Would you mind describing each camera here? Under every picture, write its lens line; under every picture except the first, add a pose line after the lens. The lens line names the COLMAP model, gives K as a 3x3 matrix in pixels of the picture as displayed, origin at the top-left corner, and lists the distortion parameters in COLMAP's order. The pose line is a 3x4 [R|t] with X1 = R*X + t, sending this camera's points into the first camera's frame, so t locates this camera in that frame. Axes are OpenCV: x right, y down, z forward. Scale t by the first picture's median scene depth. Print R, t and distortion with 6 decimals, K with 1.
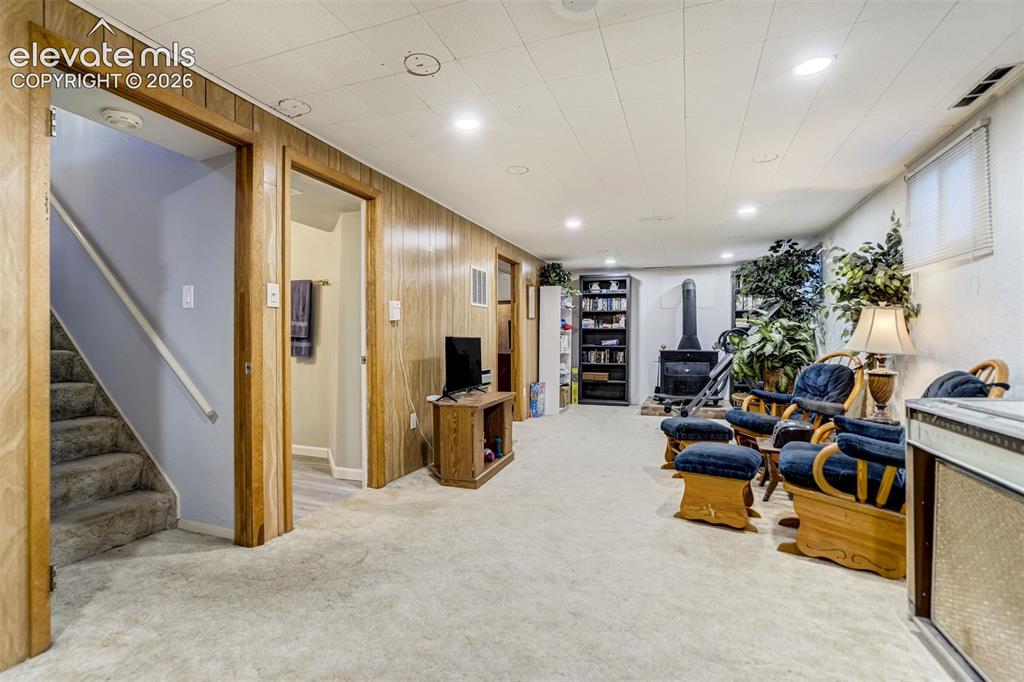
lens RADIAL K [[471.1, 0, 497.0], [0, 471.1, 348.1], [0, 0, 1]] dist [-0.044211, 0.009938]
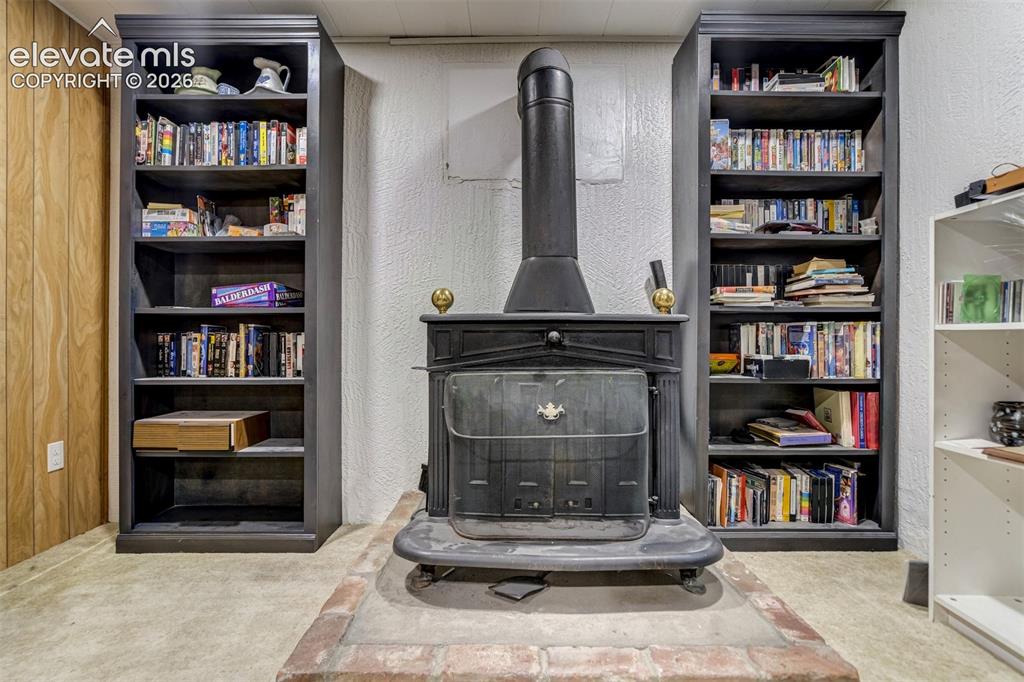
lens RADIAL K [[471.1, 0, 507.0], [0, 471.1, 357.5], [0, 0, 1]] dist [-0.044211, 0.009938]
pose [[0.926432, -0.006632, 0.376404, 0.342908], [0.006422, 0.999978, 0.001815, 0.026799], [-0.376407, 0.000736, 0.926454, 0.898065]]
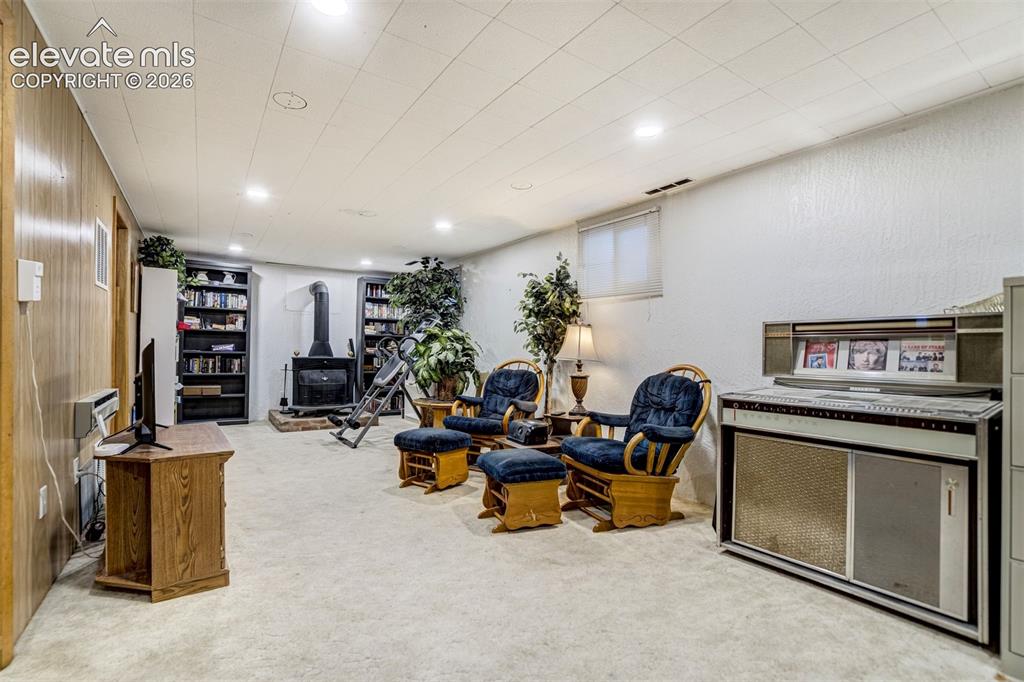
lens RADIAL K [[471.1, 0, 510.0], [0, 471.1, 348.6], [0, 0, 1]] dist [-0.044211, 0.009938]
pose [[0.570583, 0.010783, 0.821169, -0.166925], [-0.002677, 0.999933, -0.011270, -0.003230], [-0.821236, 0.004232, 0.570574, 0.173387]]
